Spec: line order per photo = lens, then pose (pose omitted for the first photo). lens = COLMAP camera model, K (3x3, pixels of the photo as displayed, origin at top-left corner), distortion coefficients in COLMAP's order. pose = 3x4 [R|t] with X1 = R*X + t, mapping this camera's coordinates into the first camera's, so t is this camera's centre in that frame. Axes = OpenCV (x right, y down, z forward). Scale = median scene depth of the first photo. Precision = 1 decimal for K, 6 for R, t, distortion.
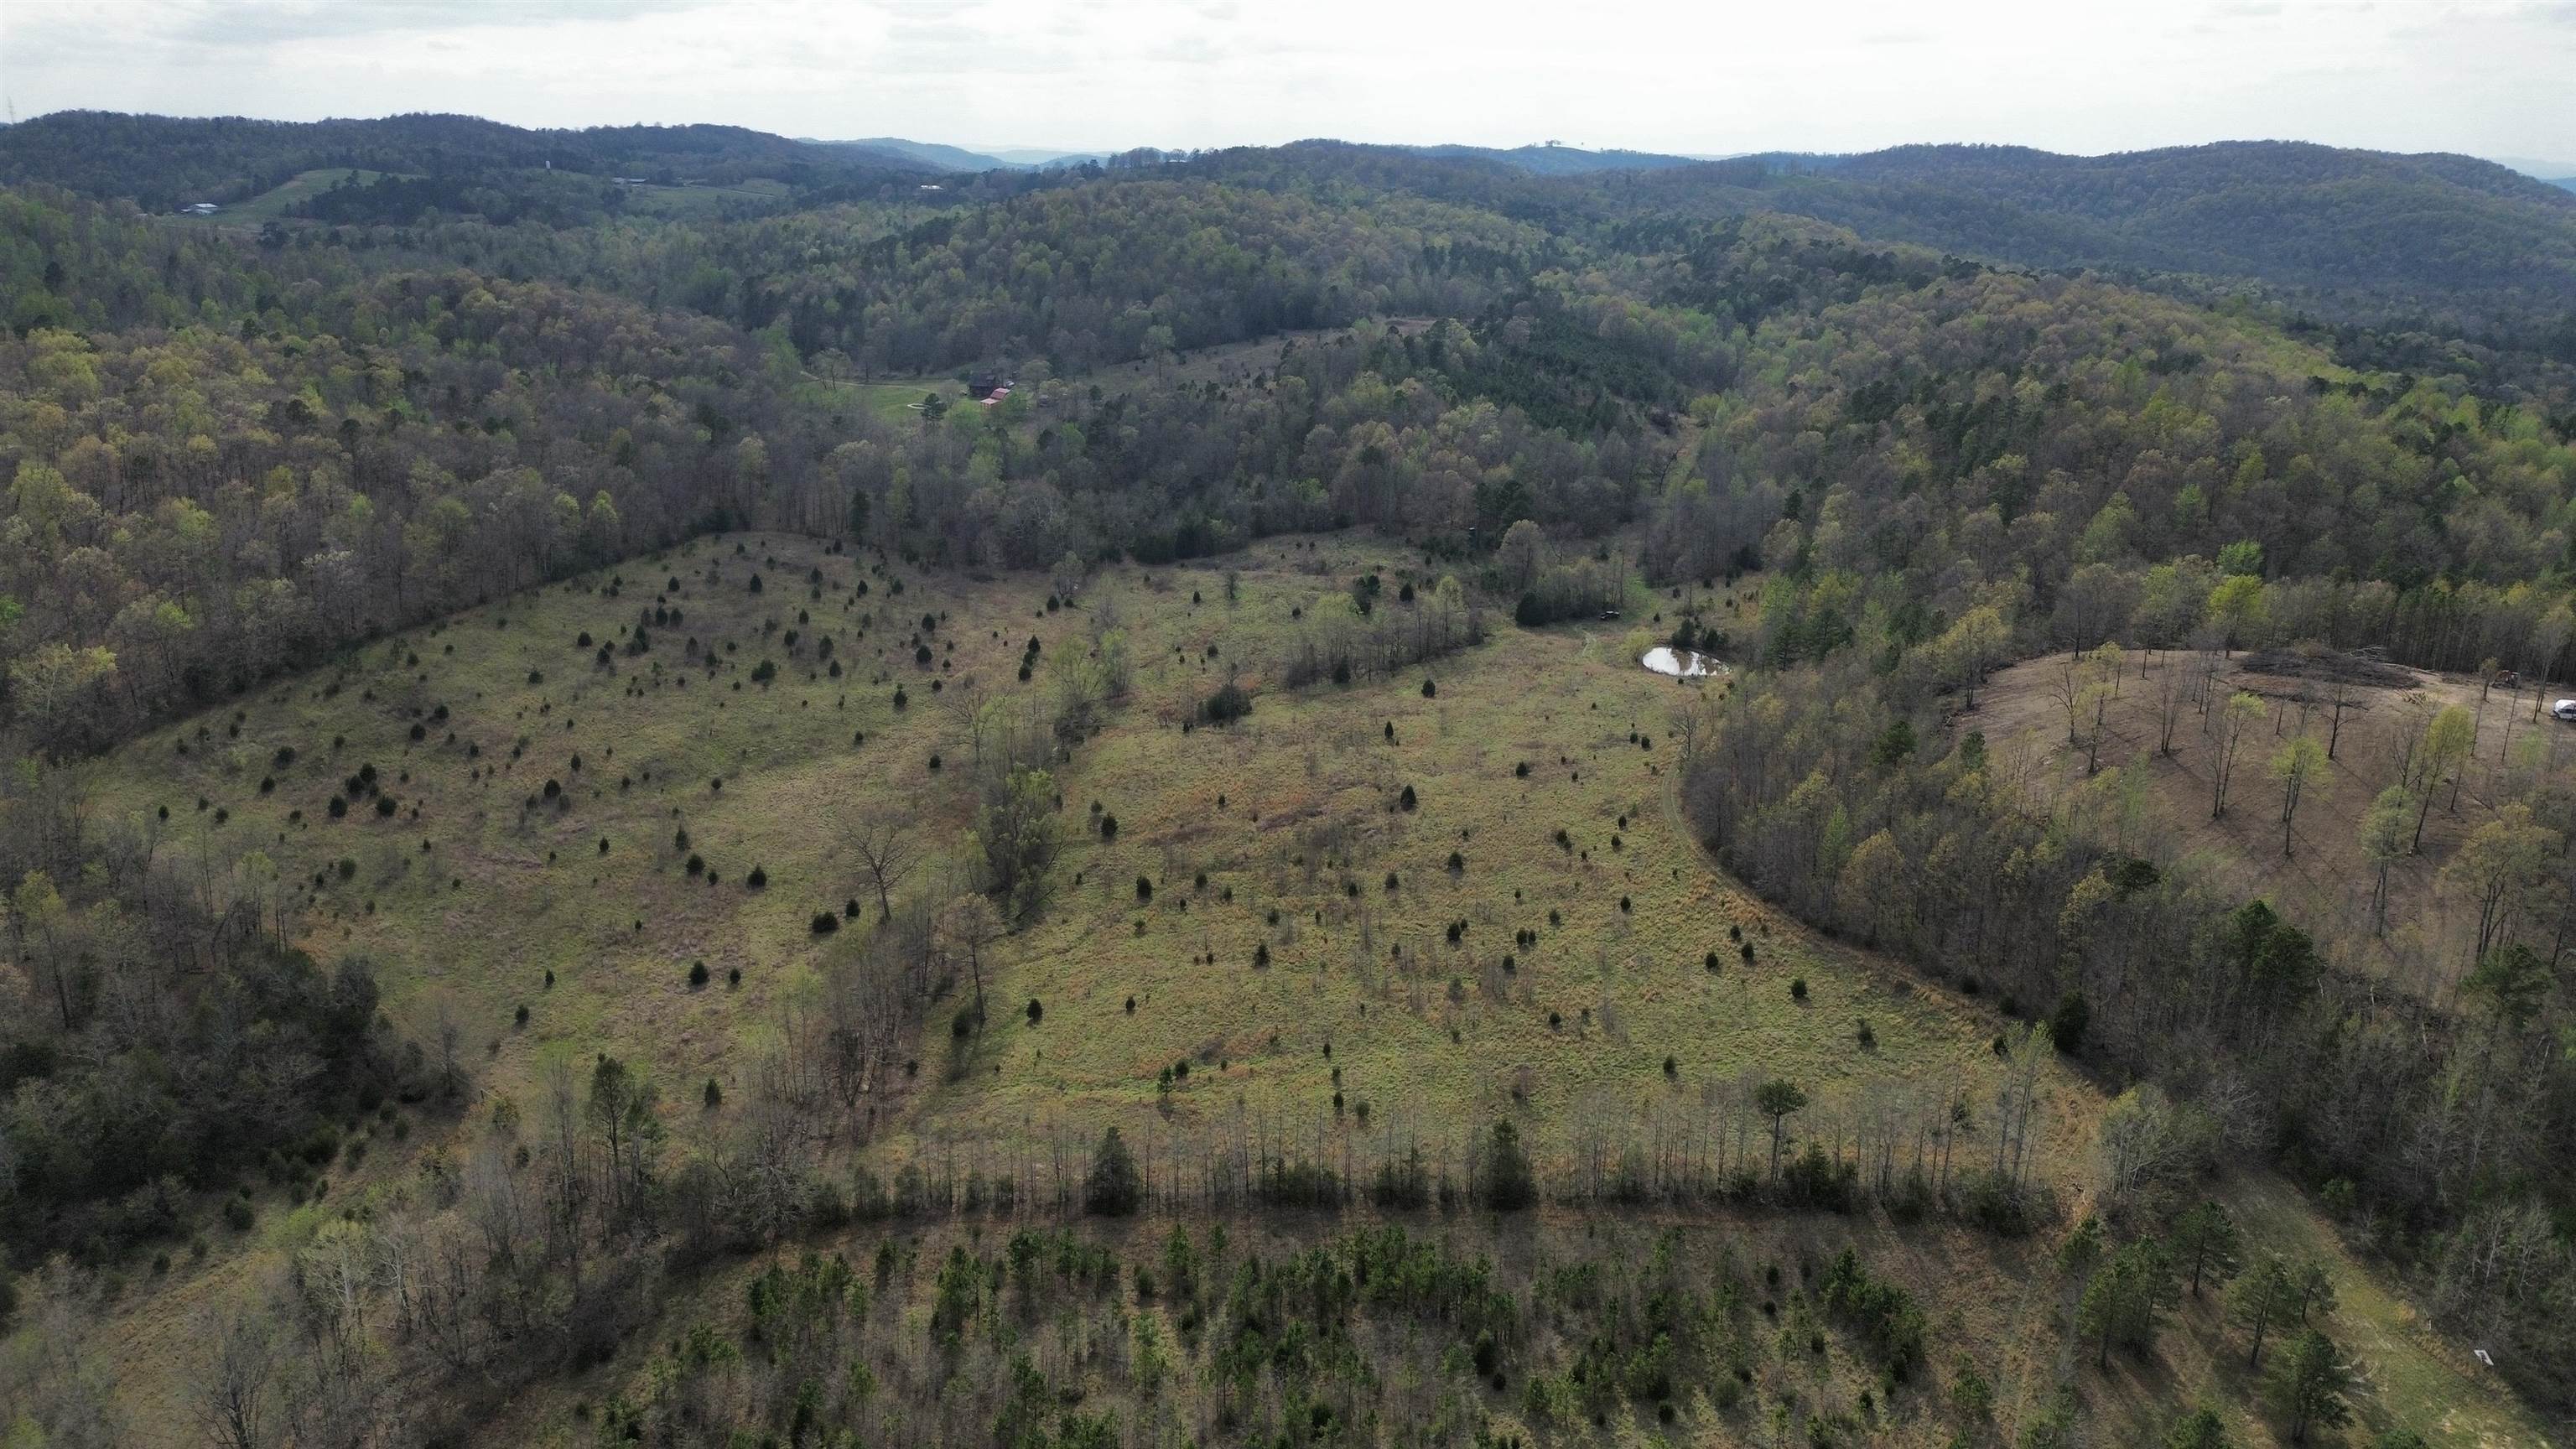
lens RADIAL K [[1859.0, 0, 1283.4], [0, 1859.0, 713.7], [0, 0, 1]] dist [0.101492, -0.097781]
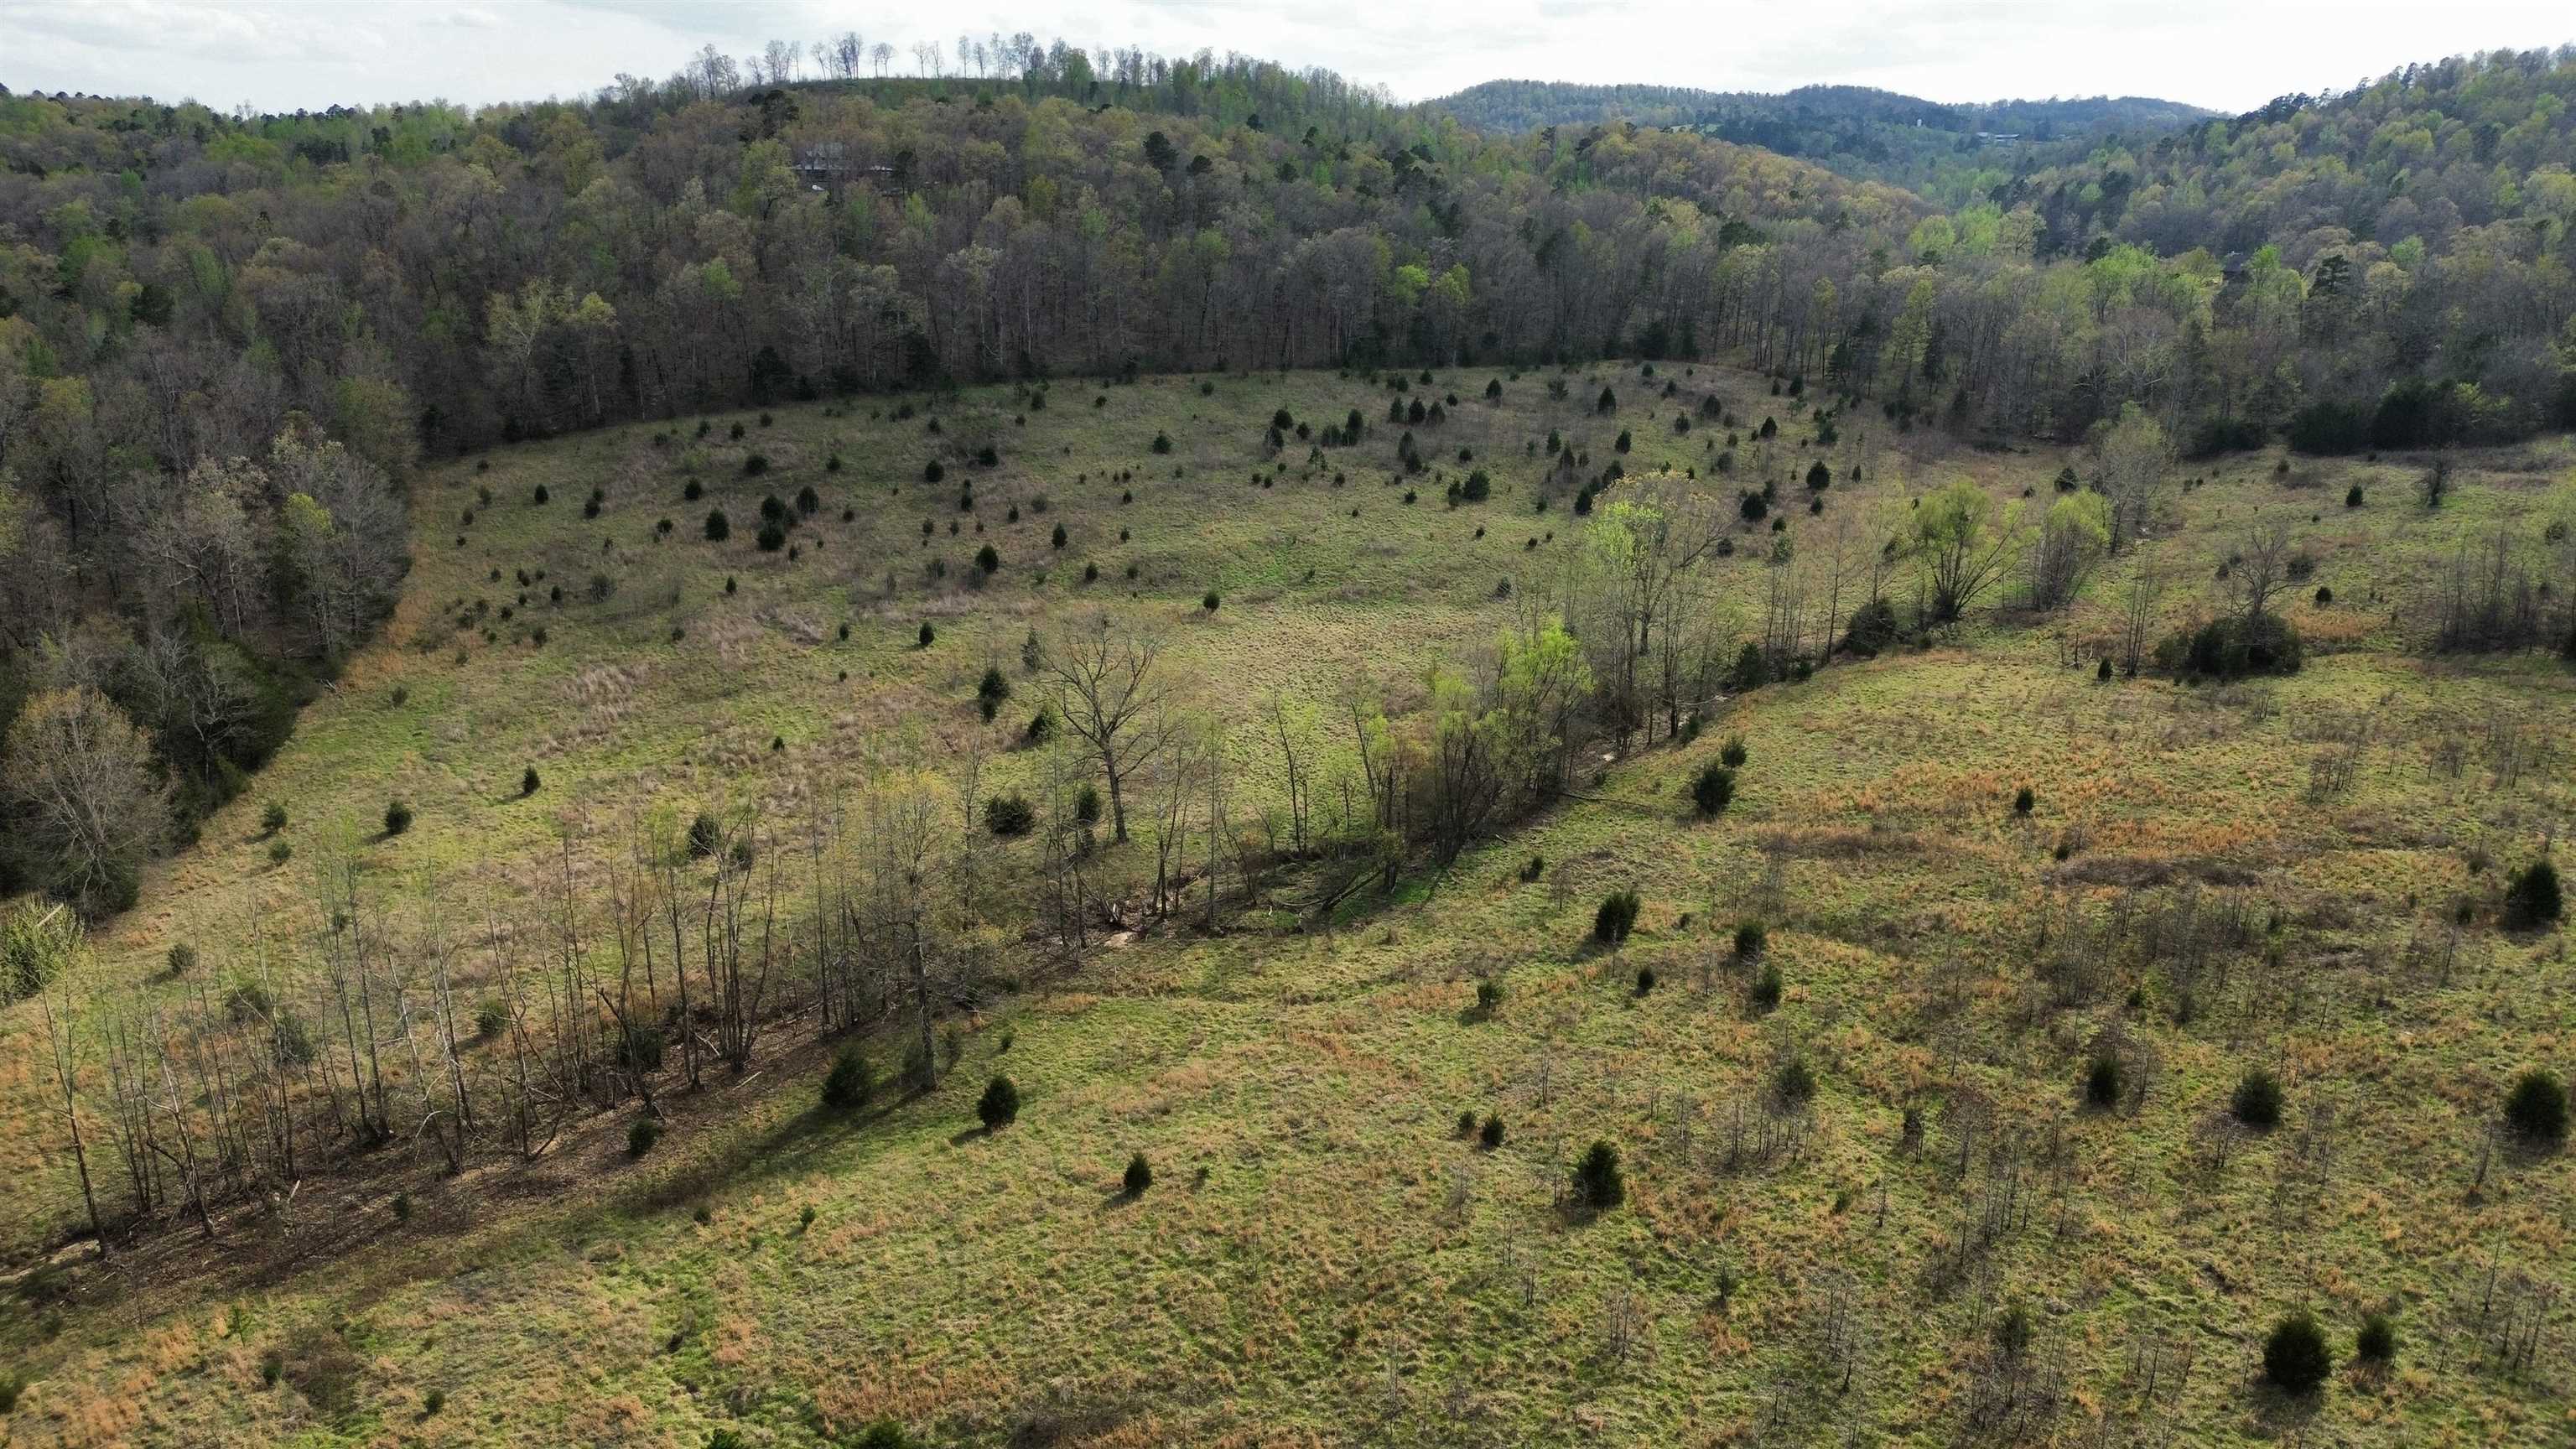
lens RADIAL K [[1836.6, 0, 1255.8], [0, 1836.6, 725.0], [0, 0, 1]] dist [0.091870, -0.076588]
pose [[0.746448, 0.189539, -0.637880, 0.067528], [-0.191362, 0.979228, 0.067035, 0.022520], [0.637335, 0.072028, 0.767213, 0.365421]]
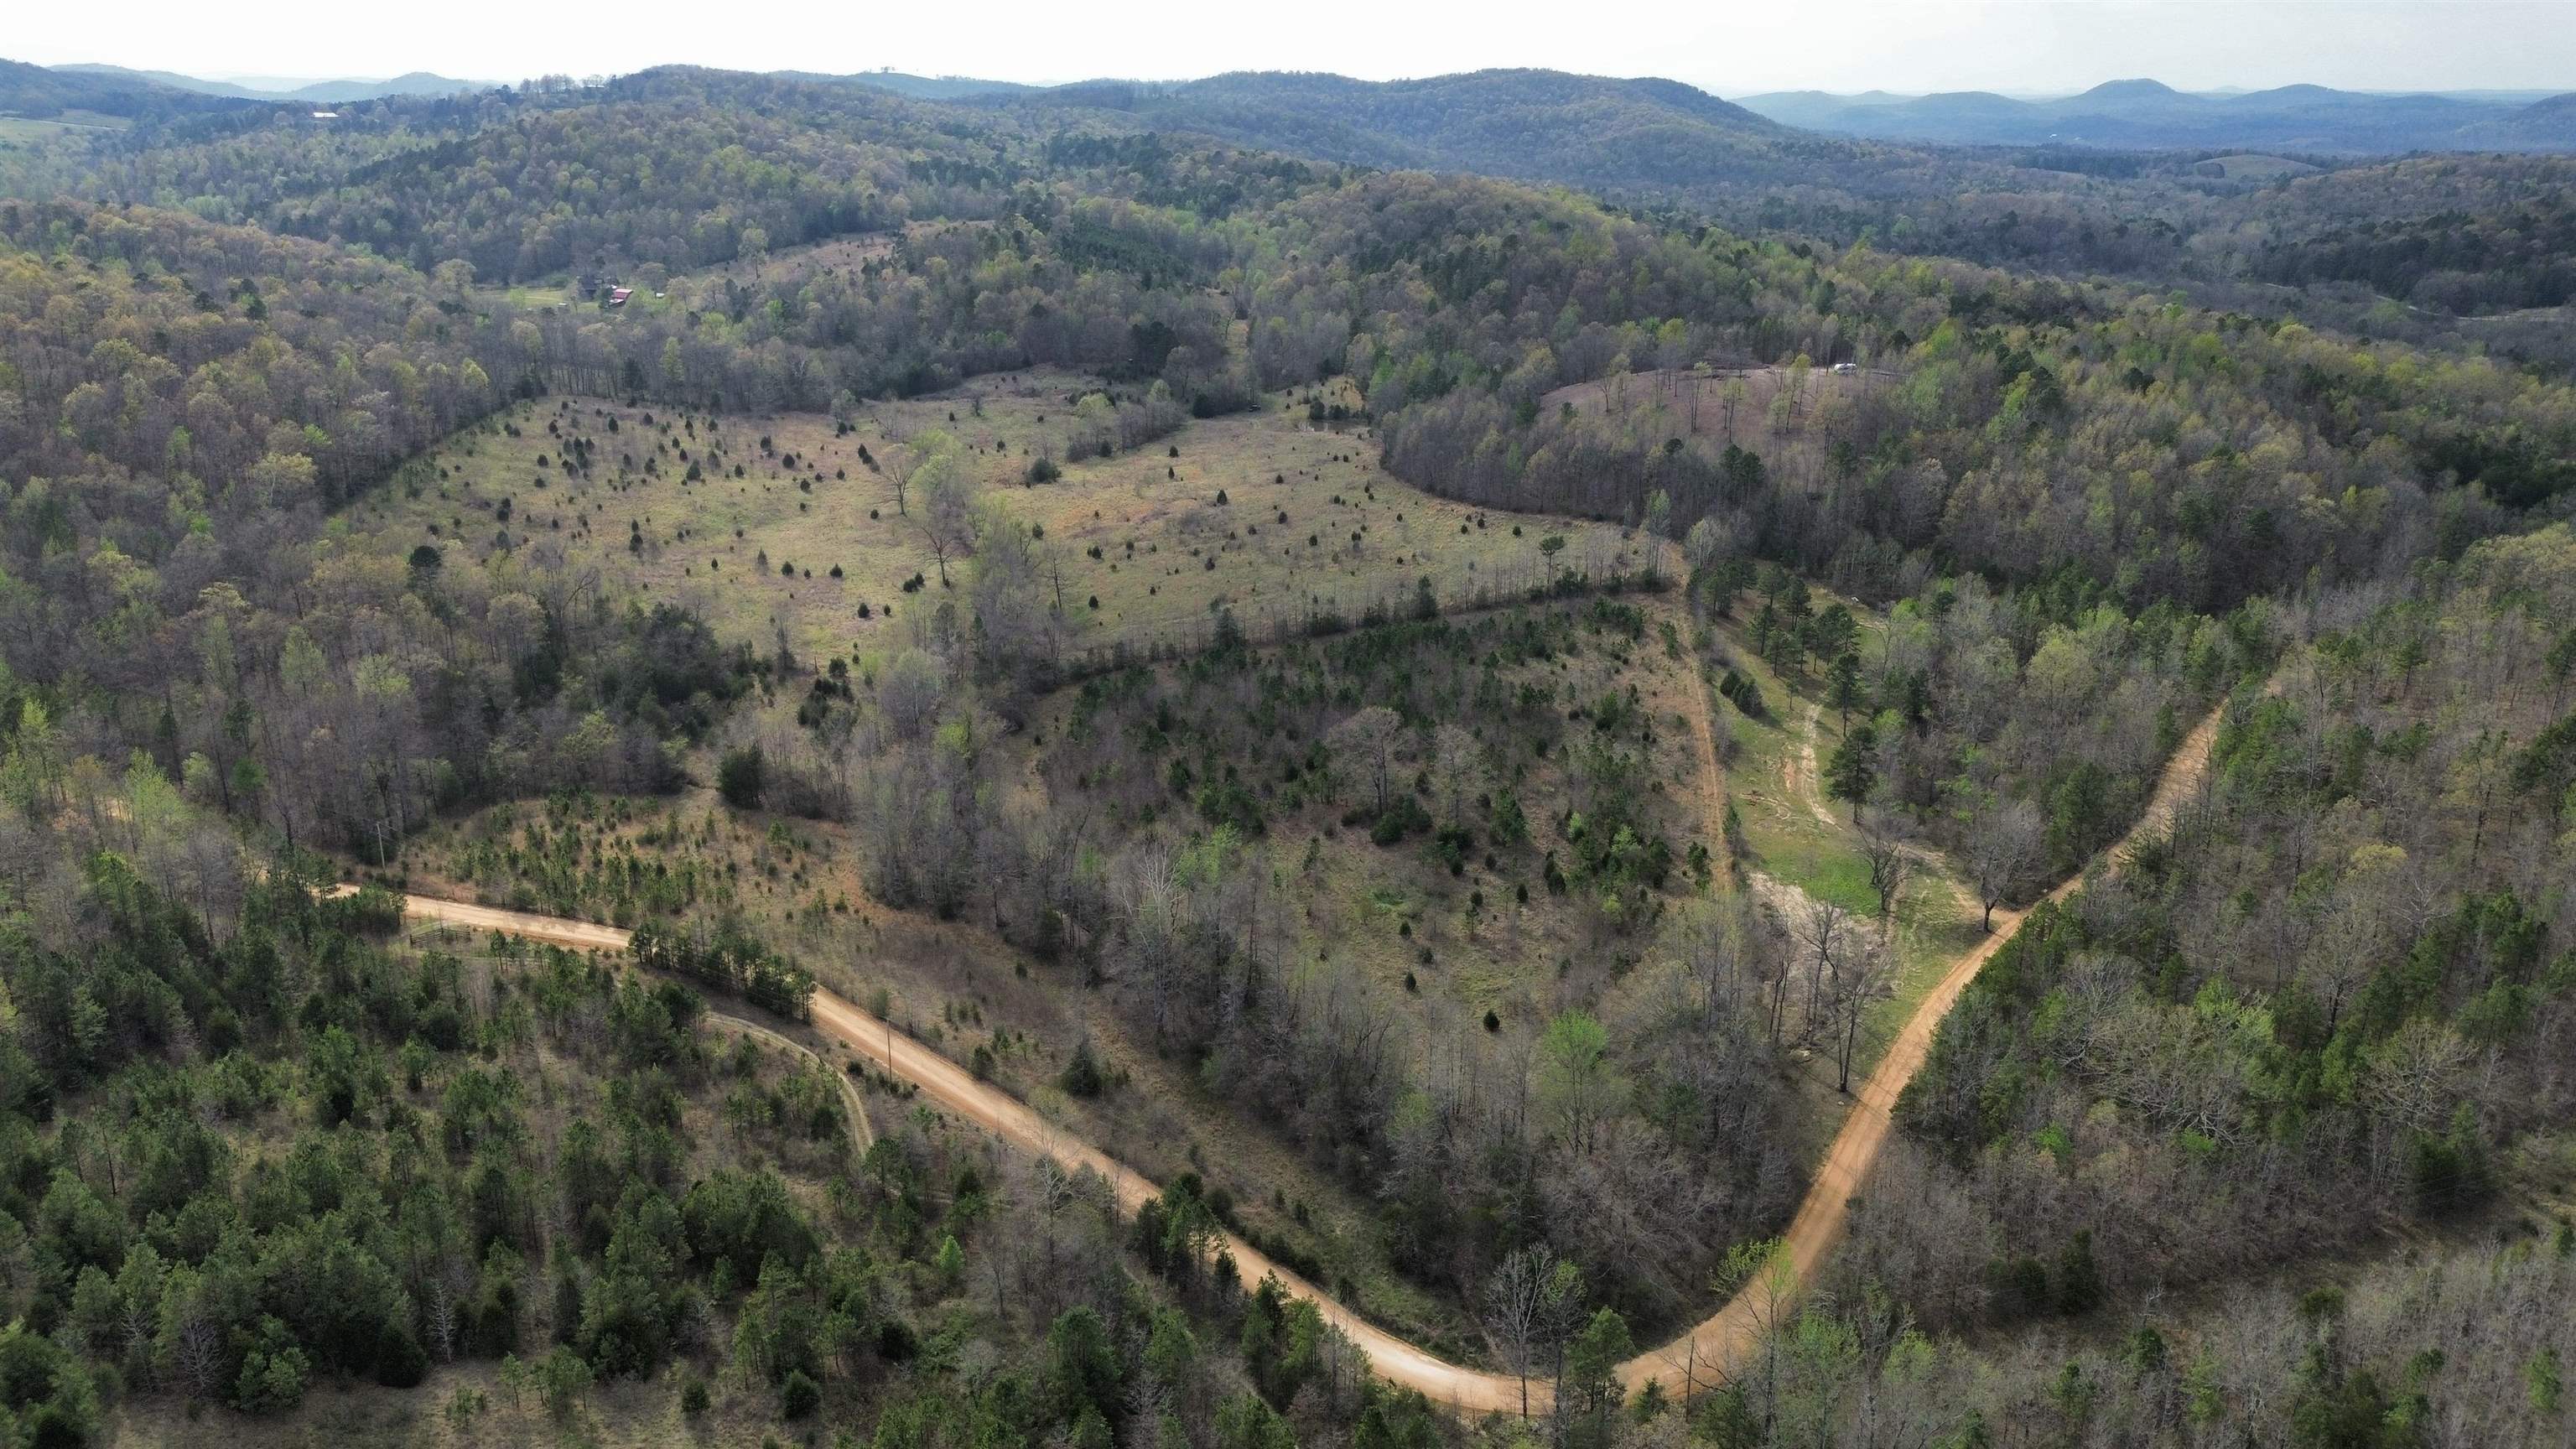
lens RADIAL K [[1859.0, 0, 1283.4], [0, 1859.0, 713.7], [0, 0, 1]] dist [0.101492, -0.097781]
pose [[0.938164, -0.121584, 0.324140, -0.259994], [0.110157, 0.992476, 0.053446, 0.093283], [-0.328199, -0.014435, 0.944498, -0.309124]]
